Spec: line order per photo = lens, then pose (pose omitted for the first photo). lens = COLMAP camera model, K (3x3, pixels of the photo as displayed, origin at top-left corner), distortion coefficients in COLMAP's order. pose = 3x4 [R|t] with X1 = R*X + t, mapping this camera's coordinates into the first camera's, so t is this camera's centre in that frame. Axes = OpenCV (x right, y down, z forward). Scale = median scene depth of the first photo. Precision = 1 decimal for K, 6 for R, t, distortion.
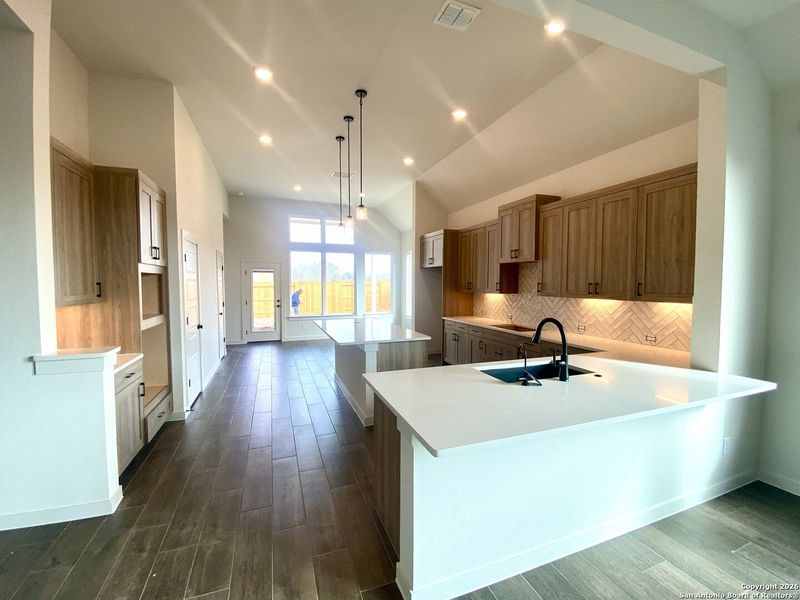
lens RADIAL K [[336.2, 0, 401.6], [0, 336.2, 285.3], [0, 0, 1]] dist [-0.012921, -0.000175]
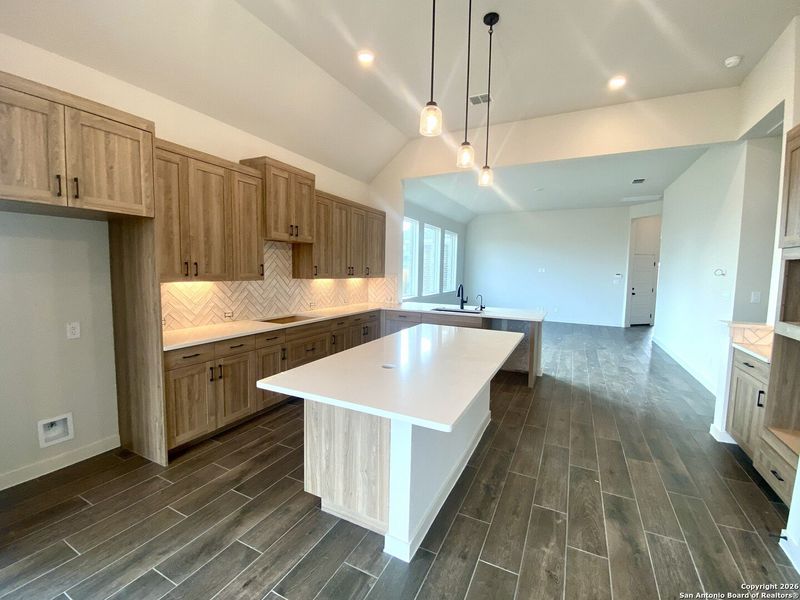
lens RADIAL K [[336.2, 0, 401.6], [0, 336.2, 285.3], [0, 0, 1]] dist [-0.012921, -0.000175]
pose [[-0.680333, -0.053976, 0.730913, -0.466332], [-0.017925, 0.998212, 0.057030, -0.010681], [-0.732684, 0.025698, -0.680084, 1.381887]]
